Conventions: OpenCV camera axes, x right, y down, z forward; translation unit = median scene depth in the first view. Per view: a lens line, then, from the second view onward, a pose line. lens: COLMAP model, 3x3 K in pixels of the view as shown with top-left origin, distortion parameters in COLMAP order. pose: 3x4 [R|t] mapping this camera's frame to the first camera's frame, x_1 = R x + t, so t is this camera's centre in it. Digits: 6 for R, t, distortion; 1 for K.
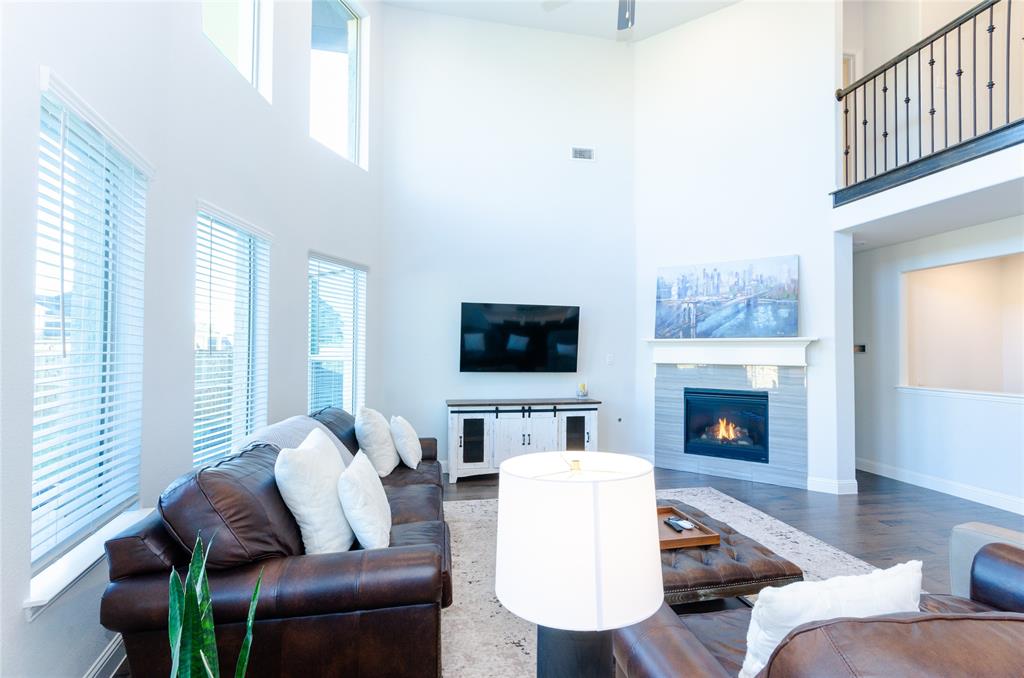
lens RADIAL K [[460.3, 0, 521.1], [0, 460.3, 343.4], [0, 0, 1]] dist [-0.001439, -0.000011]
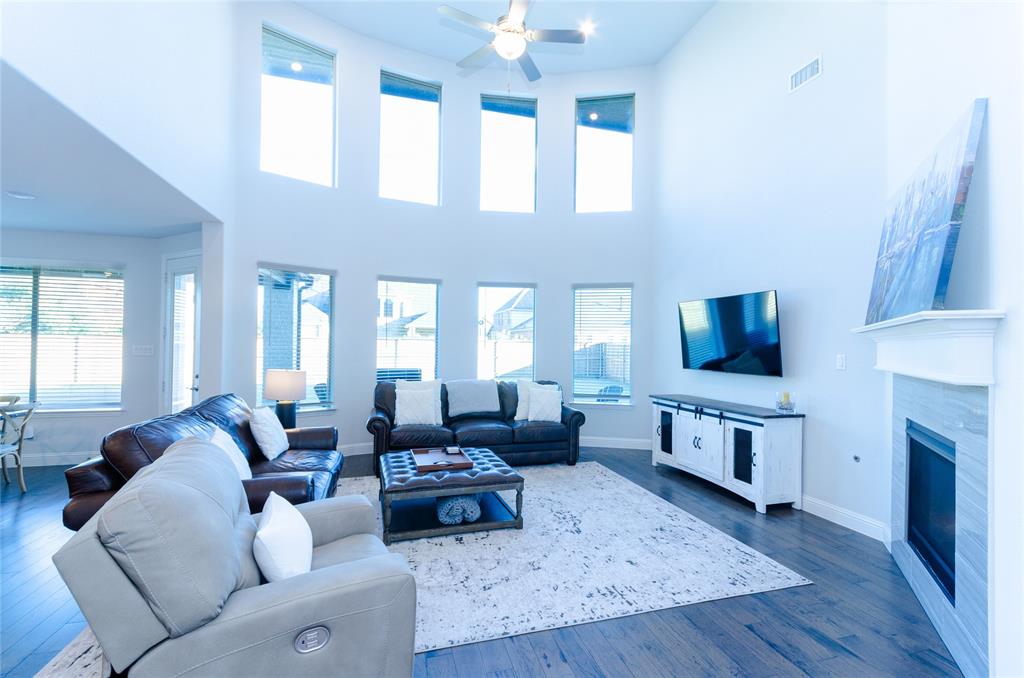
lens RADIAL K [[459.1, 0, 519.7], [0, 459.1, 342.4], [0, 0, 1]] dist [0.008074, 0.000052]
pose [[0.093051, -0.014939, -0.995549, 0.919284], [0.007404, 0.999870, -0.014312, 0.015440], [0.995634, -0.006039, 0.093150, 0.555068]]
